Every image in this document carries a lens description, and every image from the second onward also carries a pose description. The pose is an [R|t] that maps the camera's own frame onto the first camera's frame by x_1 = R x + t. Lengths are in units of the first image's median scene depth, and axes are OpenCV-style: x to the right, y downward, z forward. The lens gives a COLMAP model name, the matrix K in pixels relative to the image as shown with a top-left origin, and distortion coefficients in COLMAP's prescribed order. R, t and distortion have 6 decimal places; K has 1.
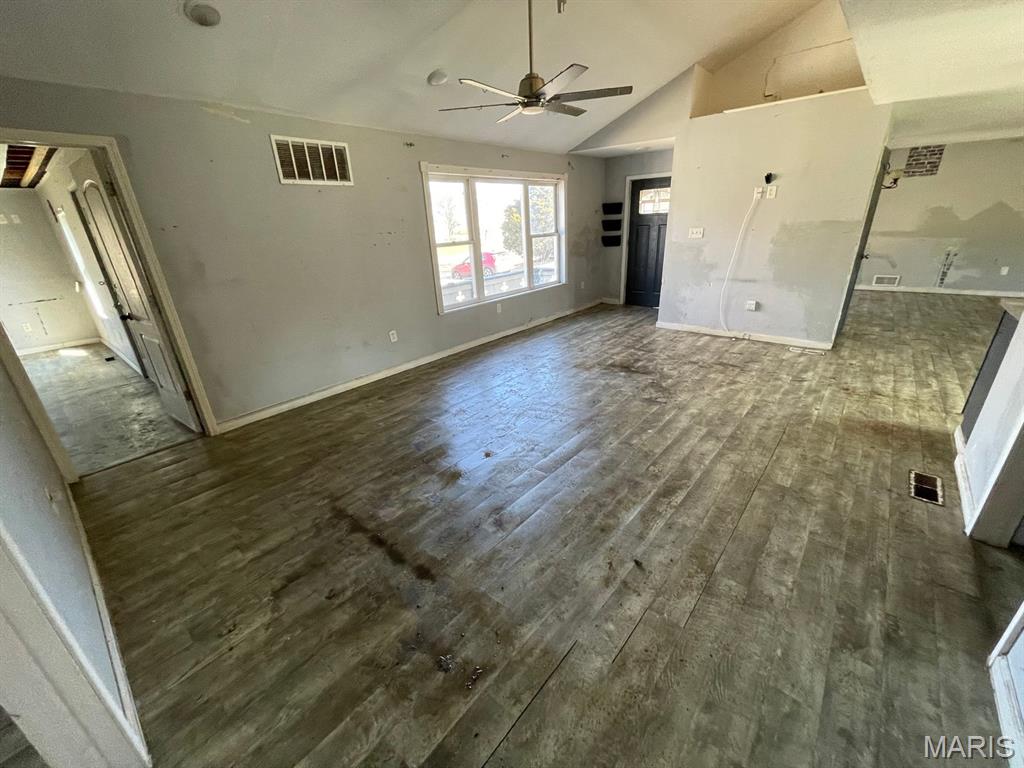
lens RADIAL K [[412.9, 0, 509.3], [0, 412.9, 388.4], [0, 0, 1]] dist [-0.013446, 0.007885]
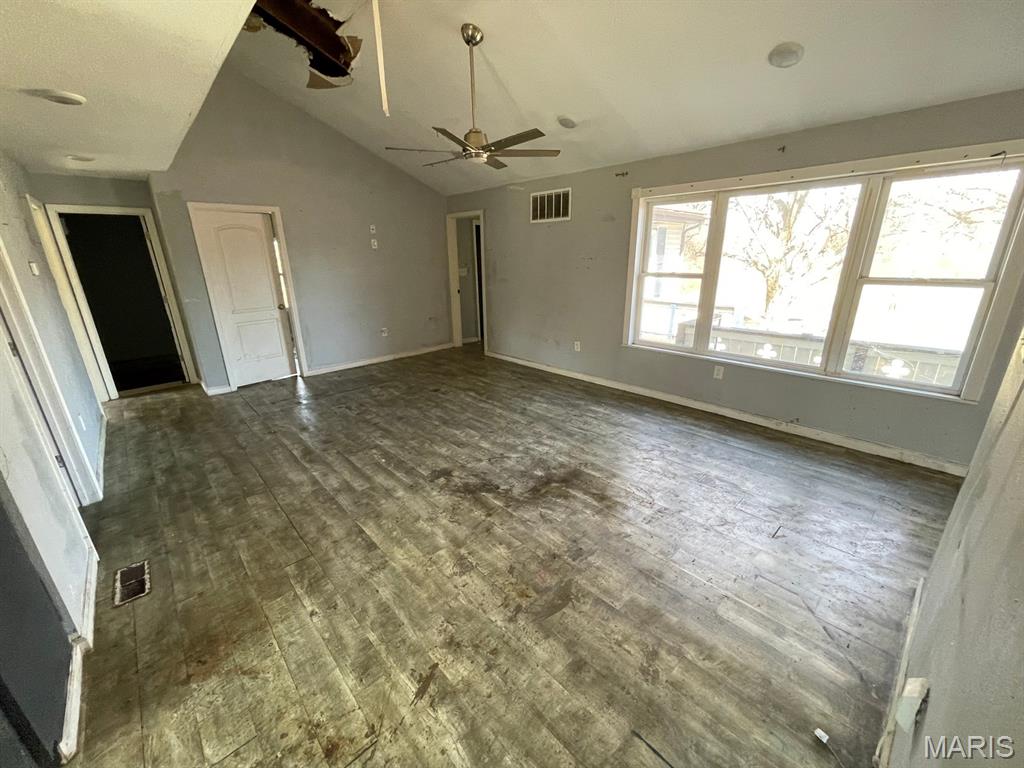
lens RADIAL K [[412.0, 0, 511.3], [0, 412.0, 387.5], [0, 0, 1]] dist [0.000382, 0.000313]
pose [[-0.110702, 0.359259, -0.926649, 0.918072], [-0.348253, 0.859242, 0.374730, -0.427887], [0.930841, 0.364192, 0.029994, 0.908272]]
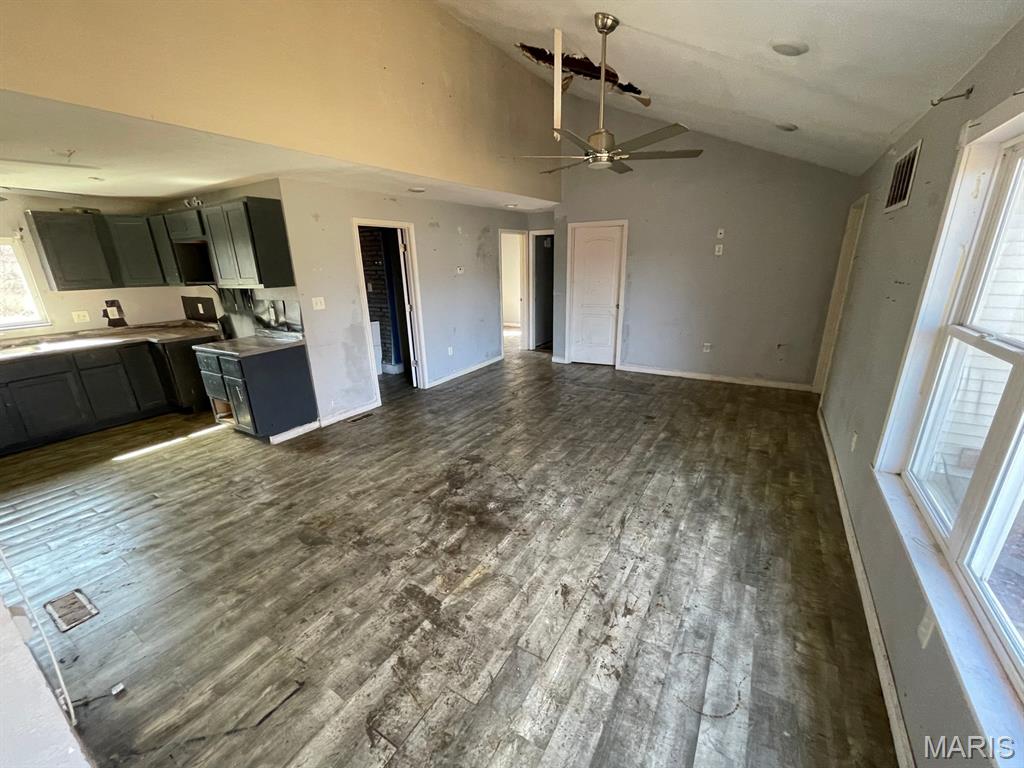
lens RADIAL K [[412.8, 0, 511.1], [0, 412.8, 389.4], [0, 0, 1]] dist [-0.002355, -0.000497]
pose [[-0.984947, 0.114399, -0.129582, 0.319420], [0.005981, 0.771765, 0.635880, -0.631439], [0.172751, 0.625534, -0.760832, 1.445950]]
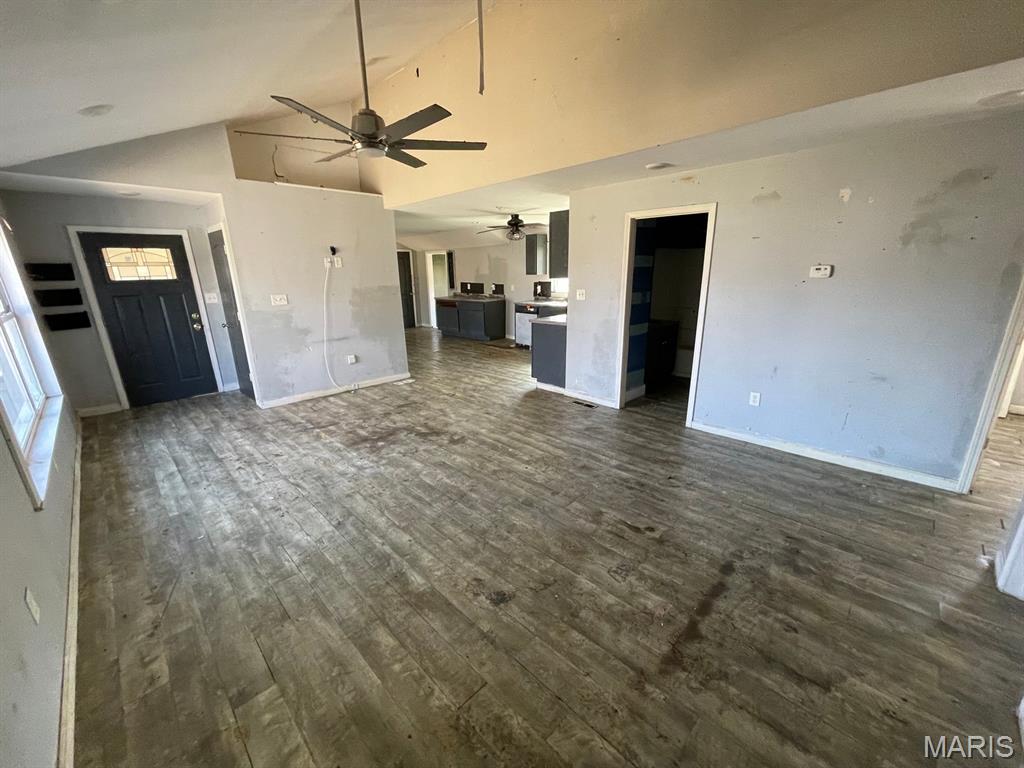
lens RADIAL K [[412.5, 0, 510.4], [0, 412.5, 390.3], [0, 0, 1]] dist [-0.002982, 0.002013]
pose [[0.074173, -0.241670, 0.967519, -0.586847], [0.388800, 0.900427, 0.195105, -0.217223], [-0.918332, 0.361700, 0.160748, 0.560159]]
